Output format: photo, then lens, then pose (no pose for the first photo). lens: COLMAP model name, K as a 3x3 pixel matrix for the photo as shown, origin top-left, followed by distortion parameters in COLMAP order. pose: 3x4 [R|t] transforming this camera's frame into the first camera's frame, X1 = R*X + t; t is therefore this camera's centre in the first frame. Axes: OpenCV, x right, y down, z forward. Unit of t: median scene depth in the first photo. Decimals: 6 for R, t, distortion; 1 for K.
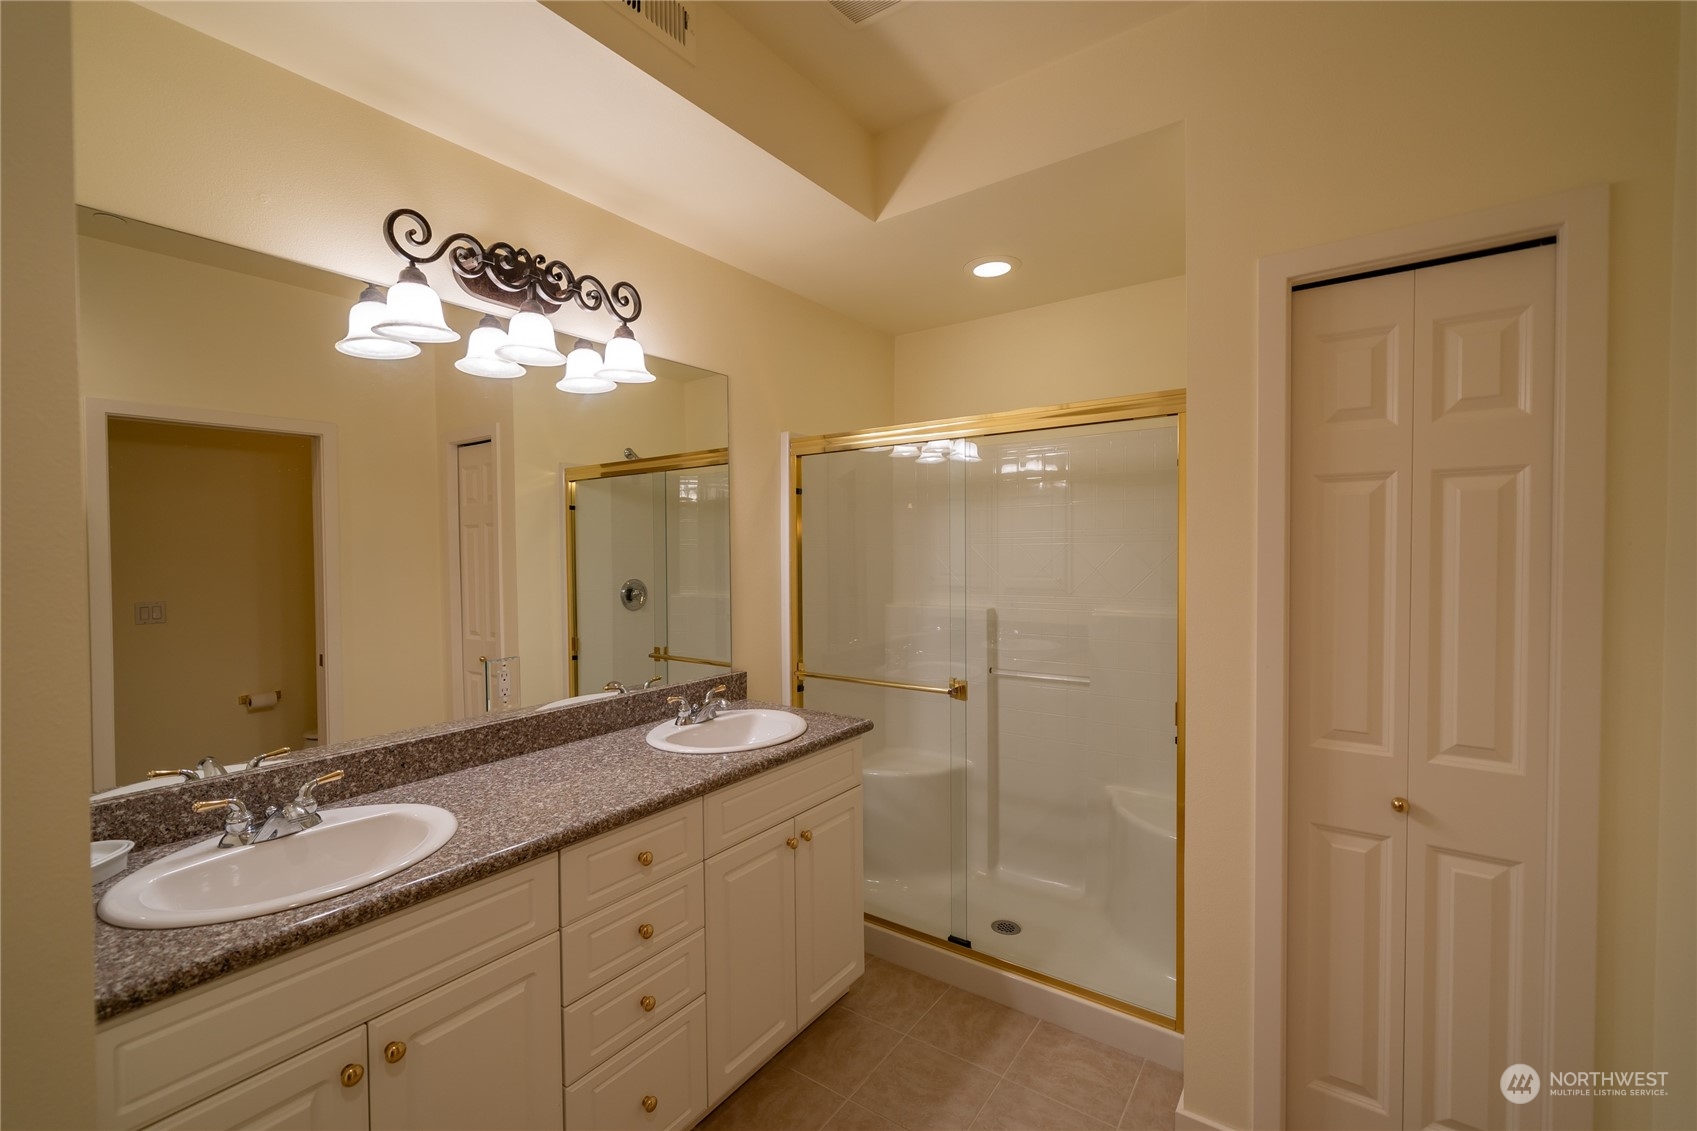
lens RADIAL K [[747.5, 0, 848.5], [0, 747.5, 565.5], [0, 0, 1]] dist [-0.003485, -0.000154]
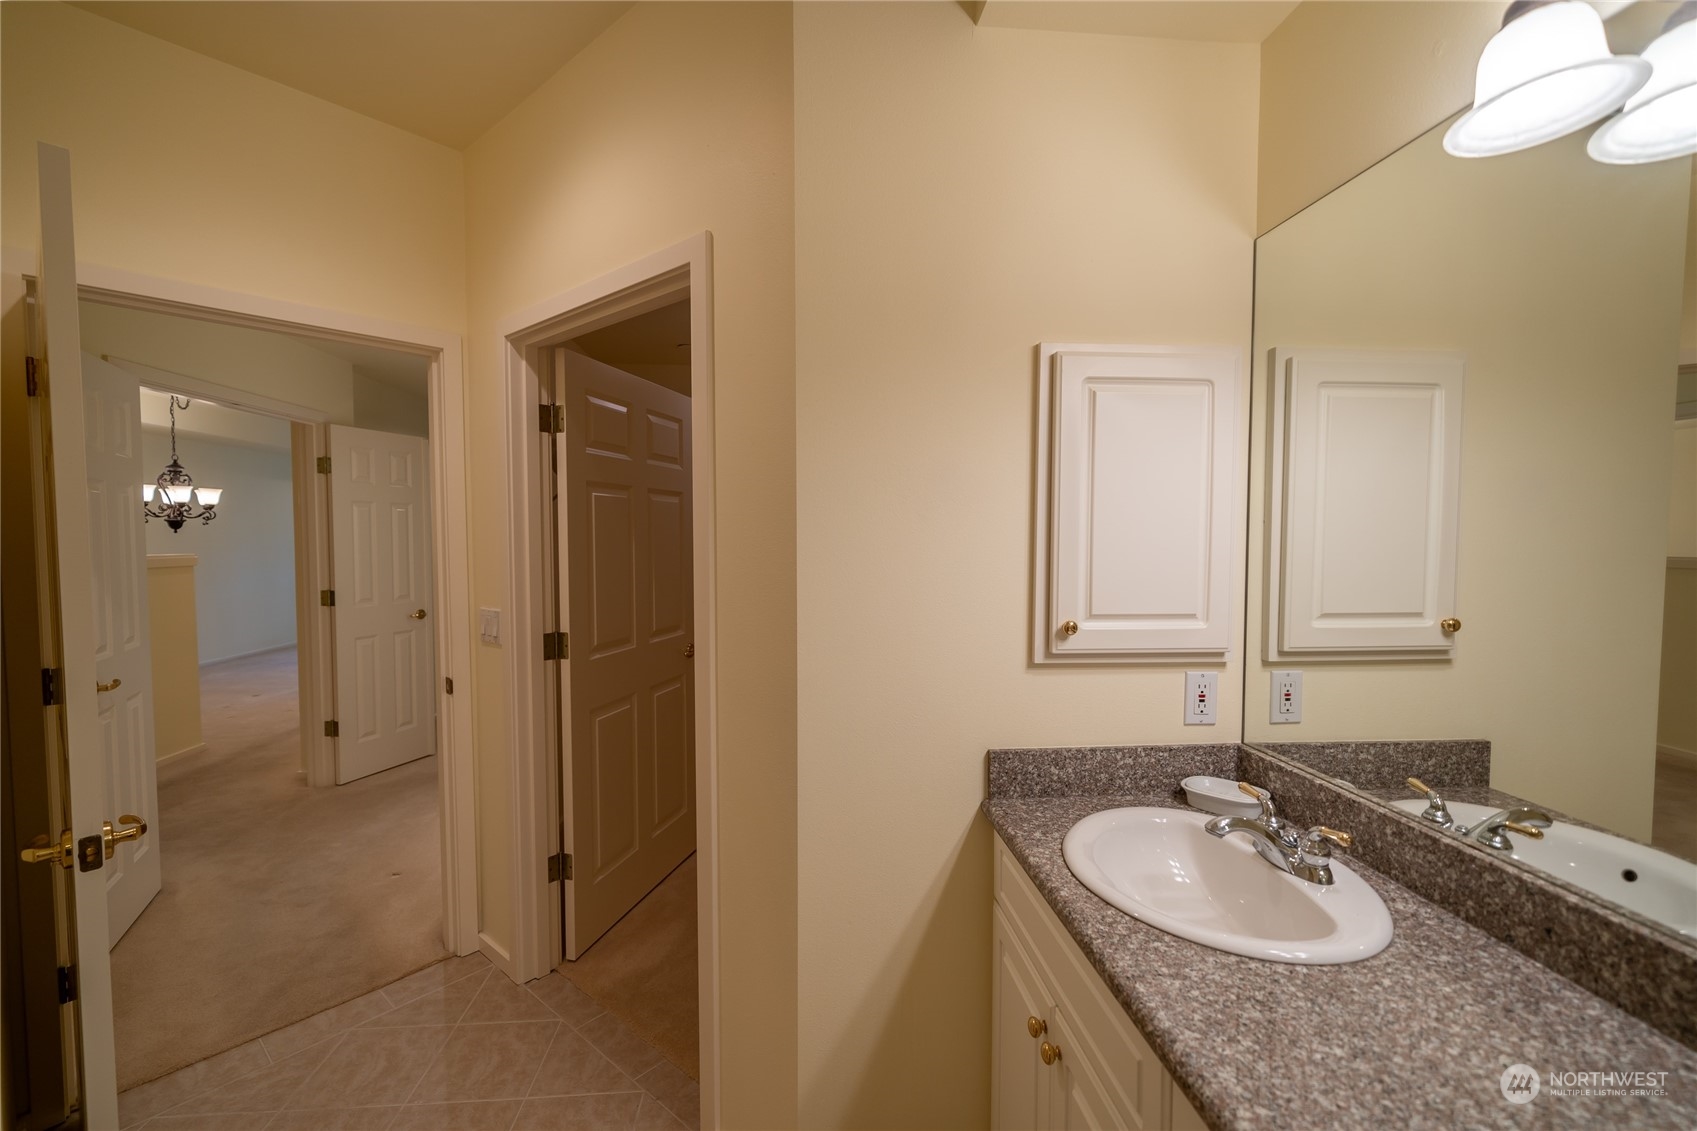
lens RADIAL K [[747.5, 0, 848.5], [0, 747.5, 565.5], [0, 0, 1]] dist [-0.003485, -0.000154]
pose [[-0.774795, 0.034216, -0.631286, 0.141168], [-0.010820, 0.997670, 0.067354, -0.030586], [0.632120, 0.059016, -0.772620, 1.220188]]
